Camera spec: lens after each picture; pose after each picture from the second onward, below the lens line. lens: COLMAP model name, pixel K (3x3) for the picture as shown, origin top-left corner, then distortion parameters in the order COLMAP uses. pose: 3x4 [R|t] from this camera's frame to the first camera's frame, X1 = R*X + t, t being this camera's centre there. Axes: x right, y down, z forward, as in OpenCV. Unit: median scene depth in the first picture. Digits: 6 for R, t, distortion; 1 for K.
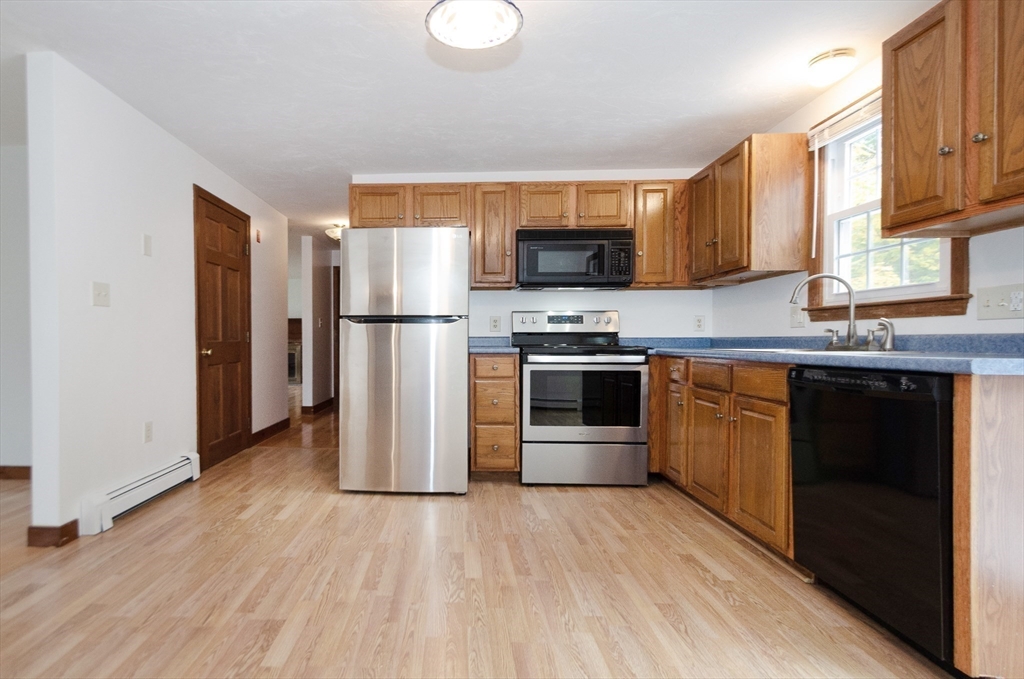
lens RADIAL K [[508.5, 0, 453.7], [0, 508.5, 345.5], [0, 0, 1]] dist [-0.002668, -0.000942]
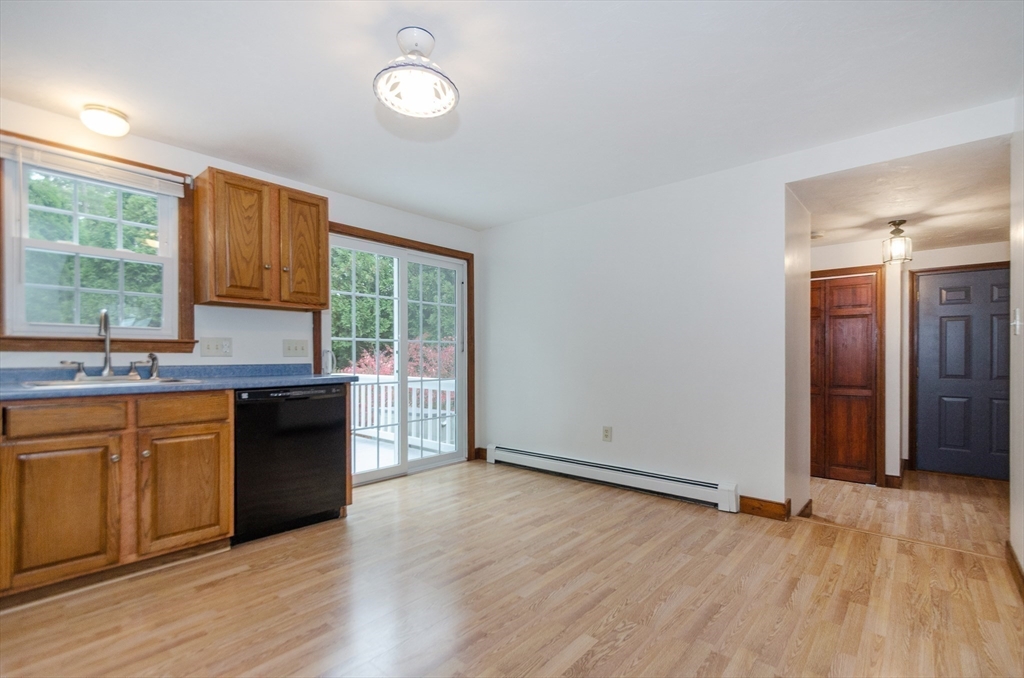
lens RADIAL K [[499.9, 0, 517.7], [0, 499.9, 342.4], [0, 0, 1]] dist [-0.000088, -0.000117]
pose [[-0.778797, 0.012258, 0.627156, -0.677817], [0.002936, 0.999869, -0.015897, -0.058012], [-0.627269, -0.010539, -0.778732, 1.407006]]
